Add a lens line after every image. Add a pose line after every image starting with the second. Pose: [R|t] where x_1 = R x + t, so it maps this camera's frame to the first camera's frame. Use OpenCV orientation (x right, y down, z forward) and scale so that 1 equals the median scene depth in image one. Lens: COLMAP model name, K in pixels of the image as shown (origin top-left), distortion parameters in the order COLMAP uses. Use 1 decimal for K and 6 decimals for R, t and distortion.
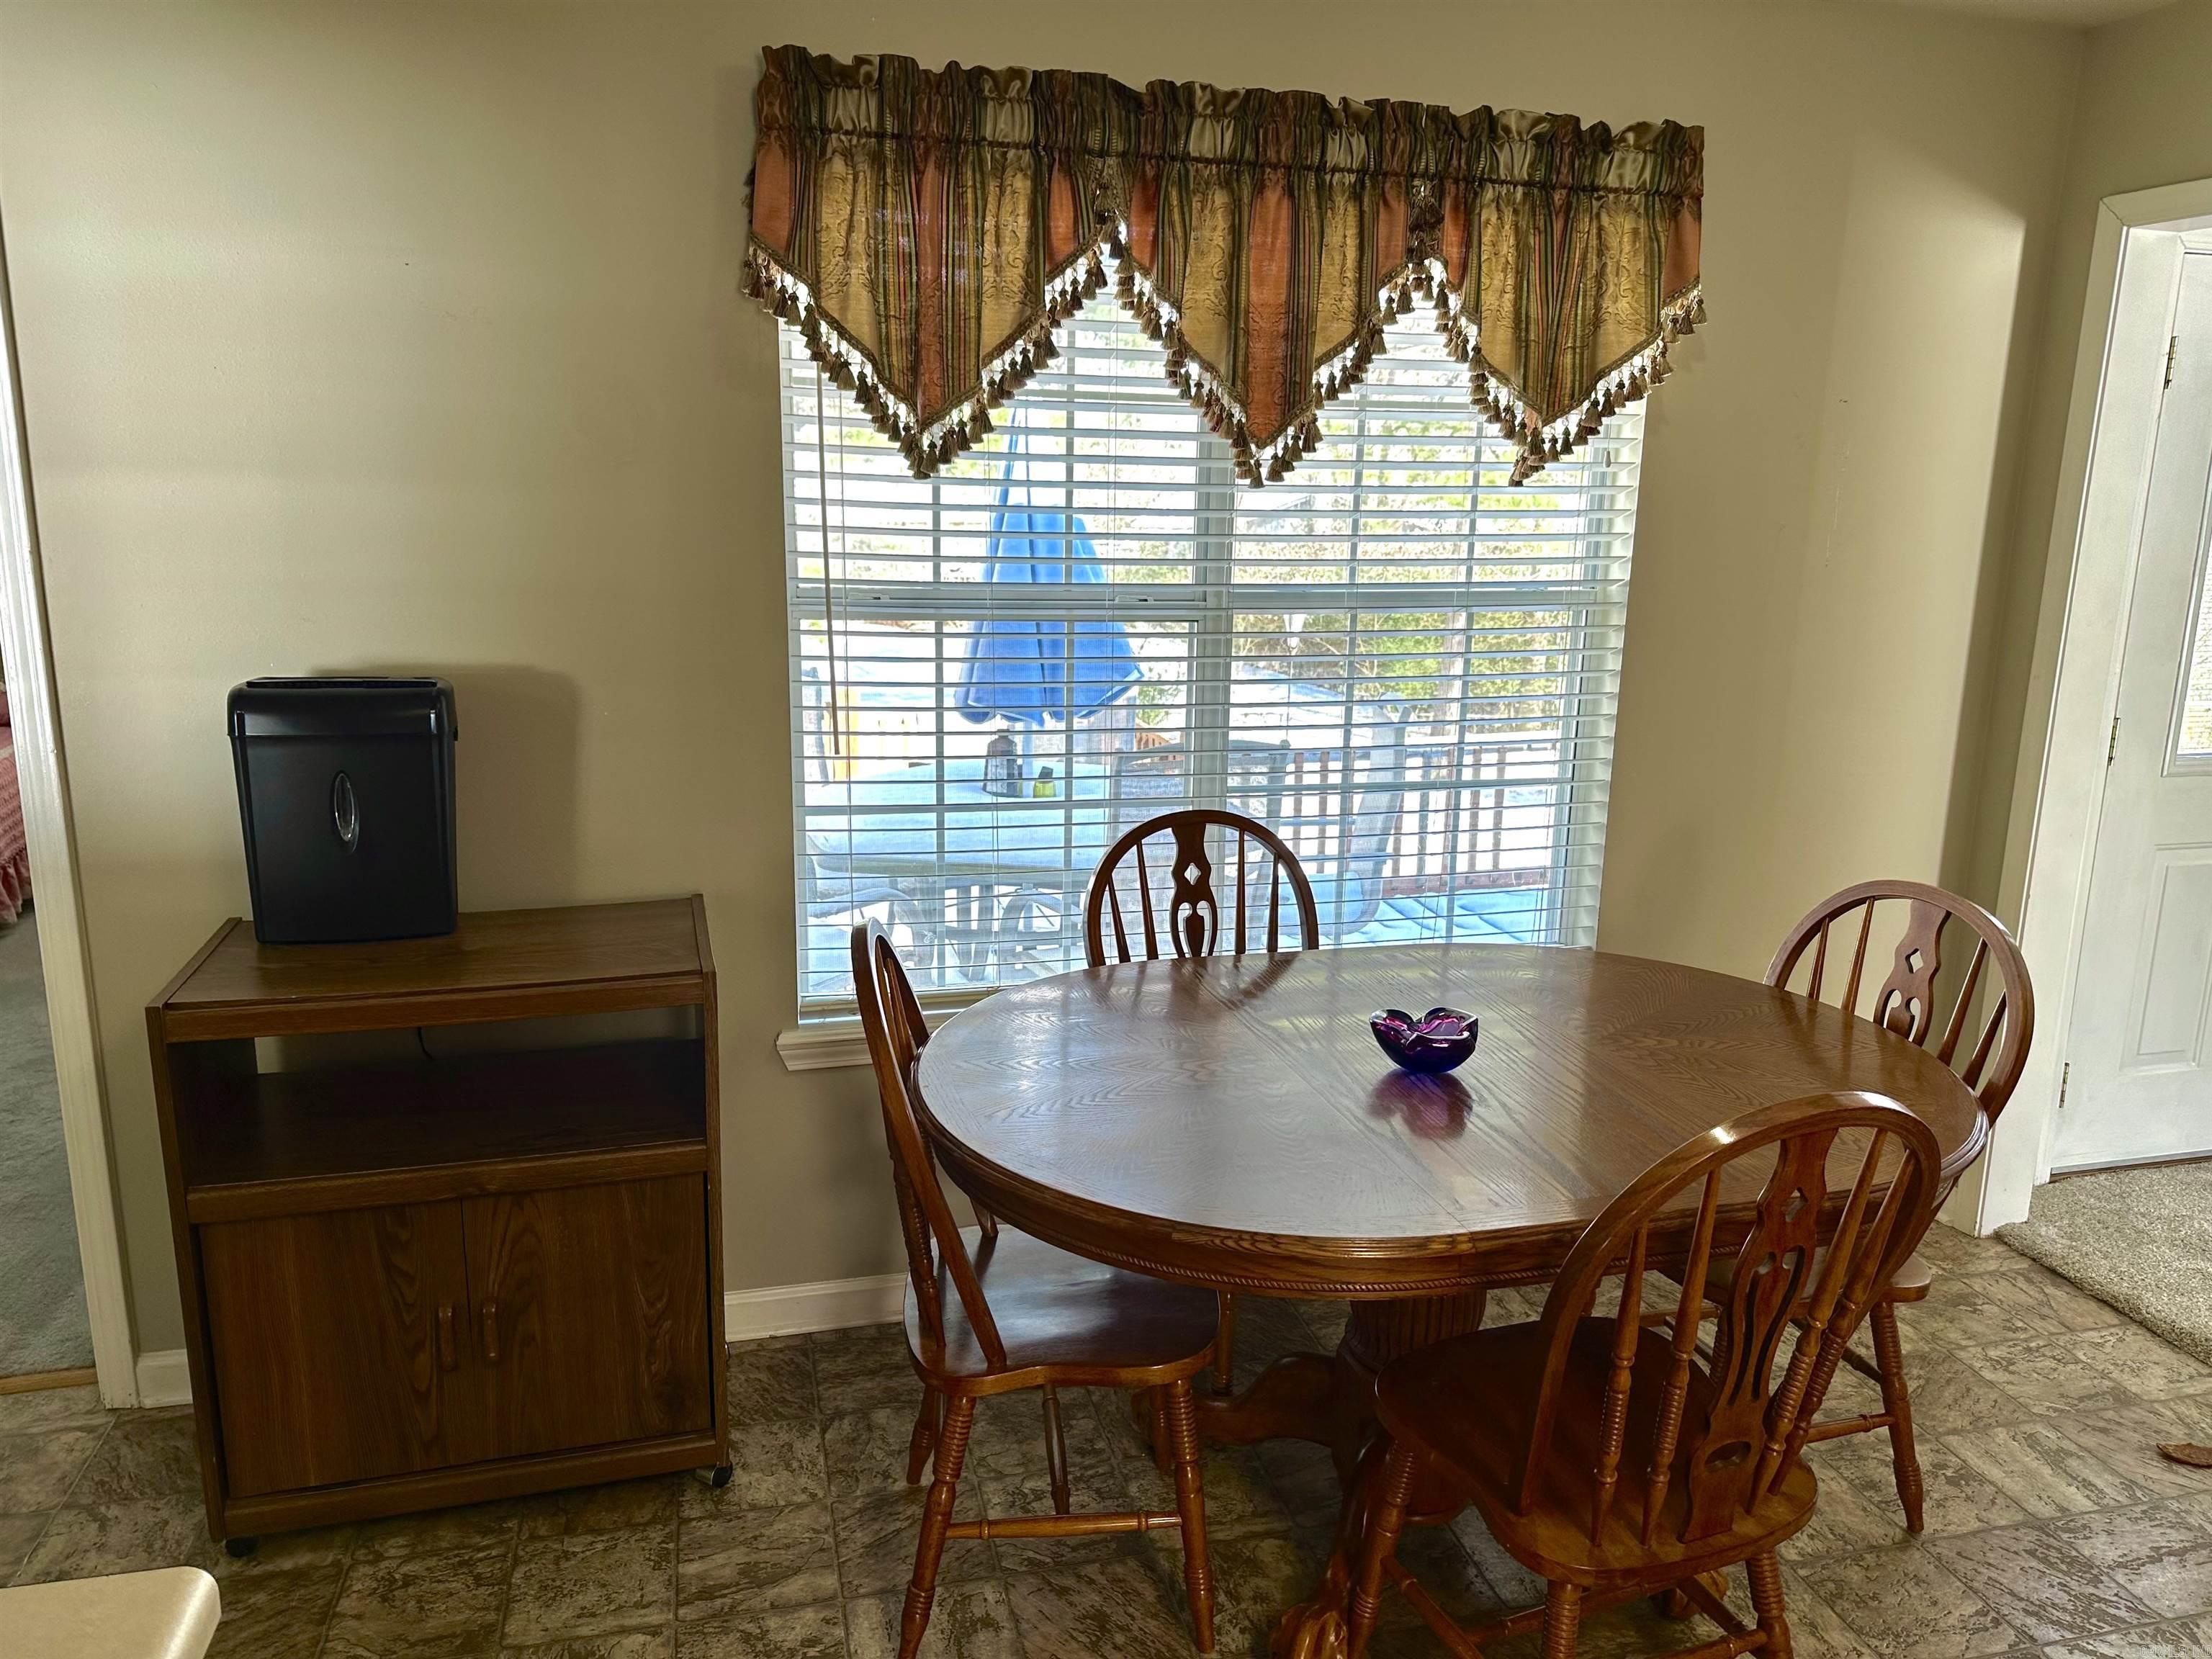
lens RADIAL K [[1583.2, 0, 1087.8], [0, 1583.2, 851.8], [0, 0, 1]] dist [0.038842, -0.007223]
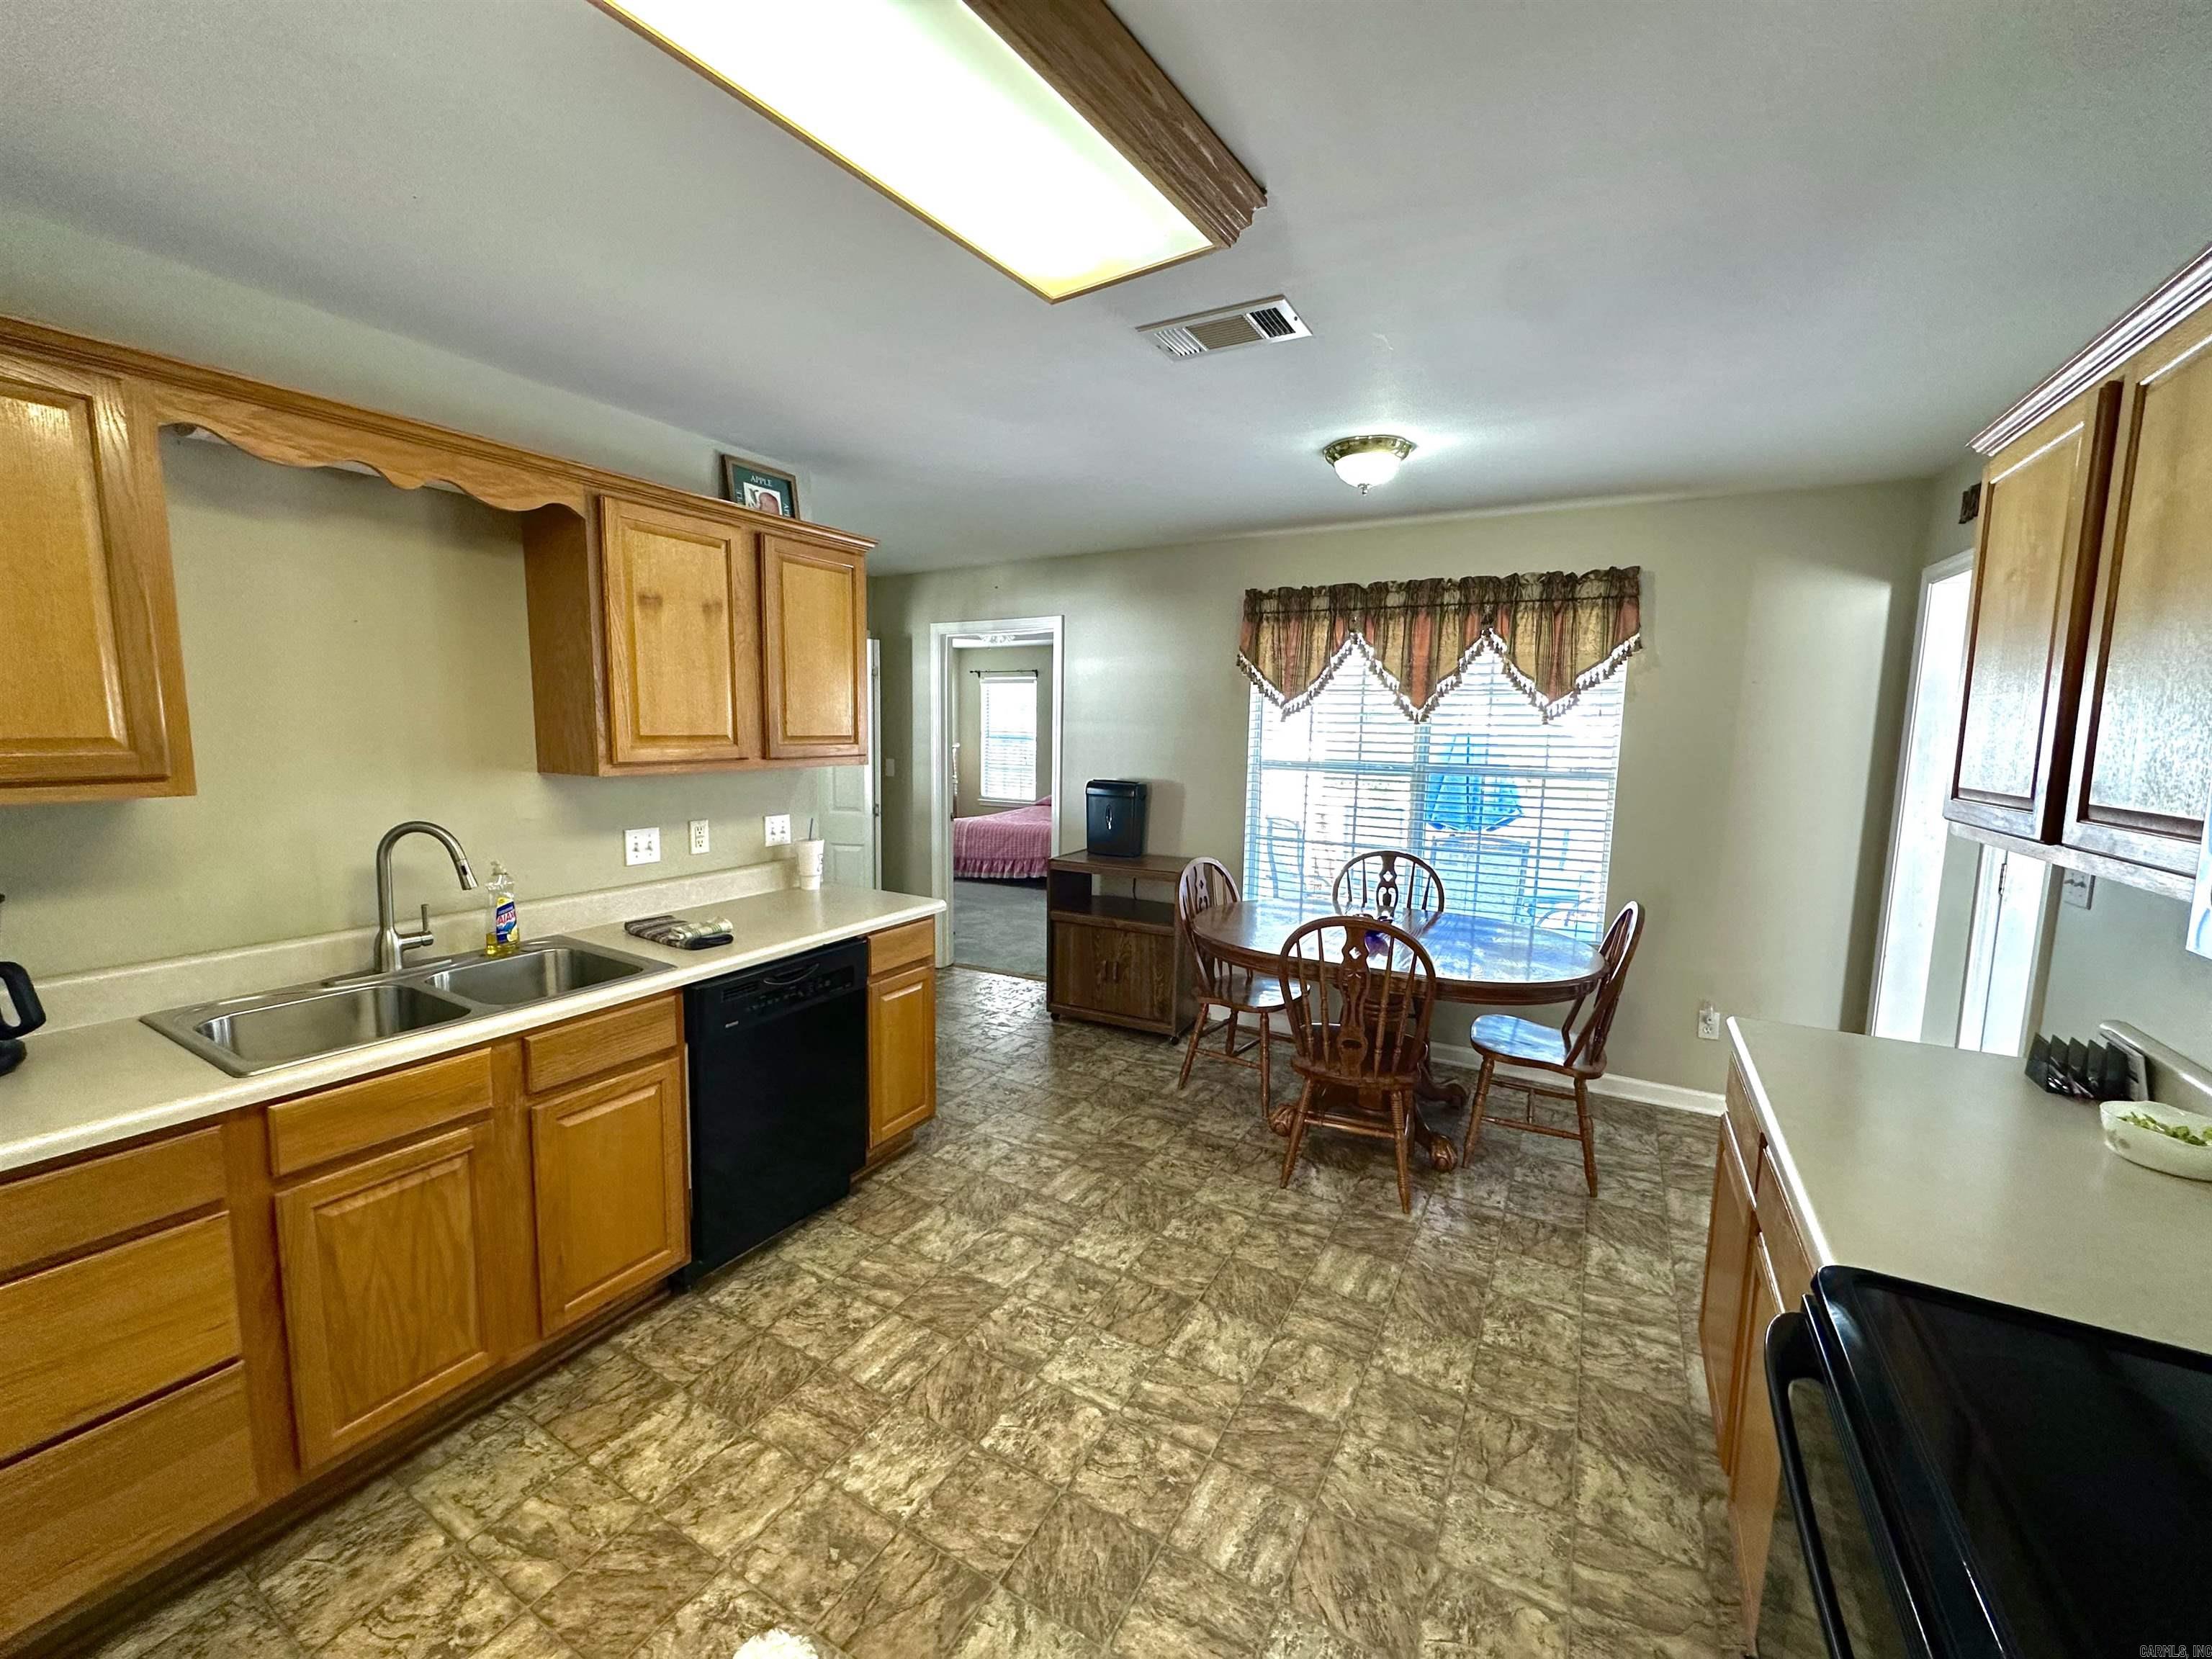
lens RADIAL K [[882.4, 0, 1100.9], [0, 882.4, 830.8], [0, 0, 1]] dist [-0.001128, -0.000090]
pose [[0.705008, 0.085514, -0.704025, 0.777554], [-0.150876, 0.988064, -0.031072, 0.058816], [0.692965, 0.128127, 0.709495, -0.339646]]
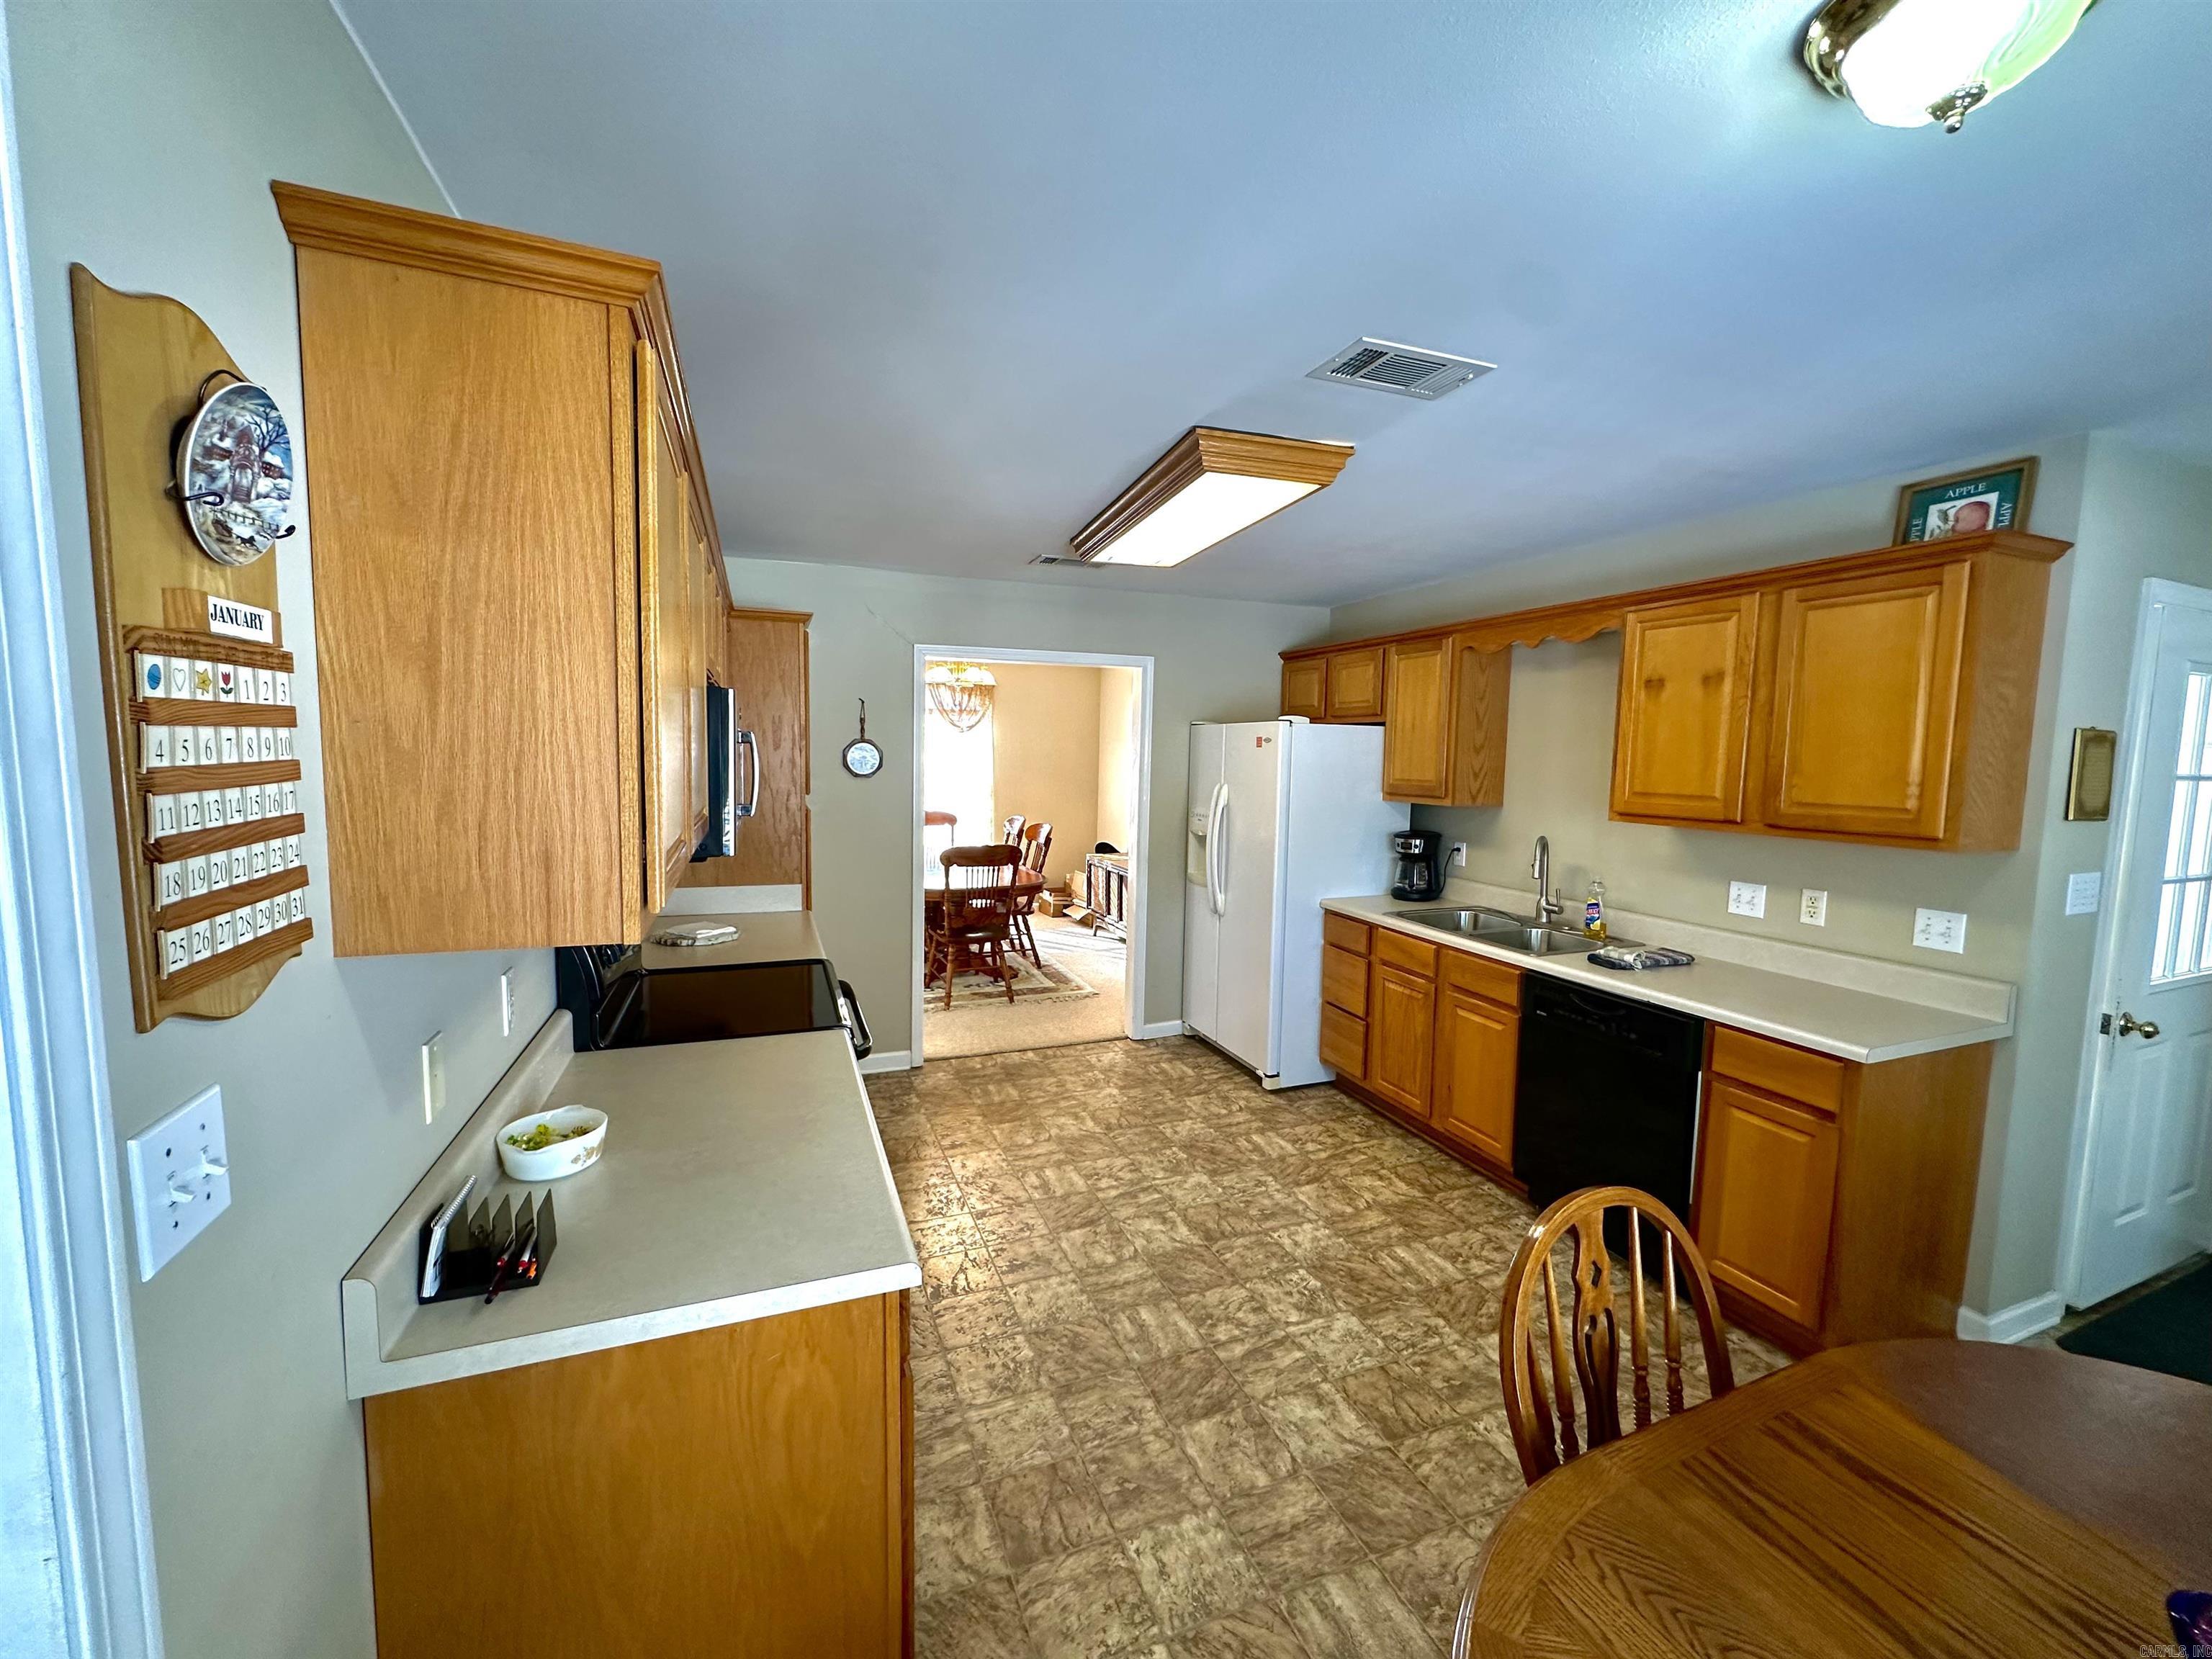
lens RADIAL K [[882.4, 0, 1123.2], [0, 882.4, 834.2], [0, 0, 1]] dist [-0.001128, -0.000090]
pose [[-0.992304, -0.021710, -0.121910, 0.595682], [-0.056625, 0.955100, 0.290823, -0.229895], [0.110123, 0.295488, -0.948978, 0.957416]]
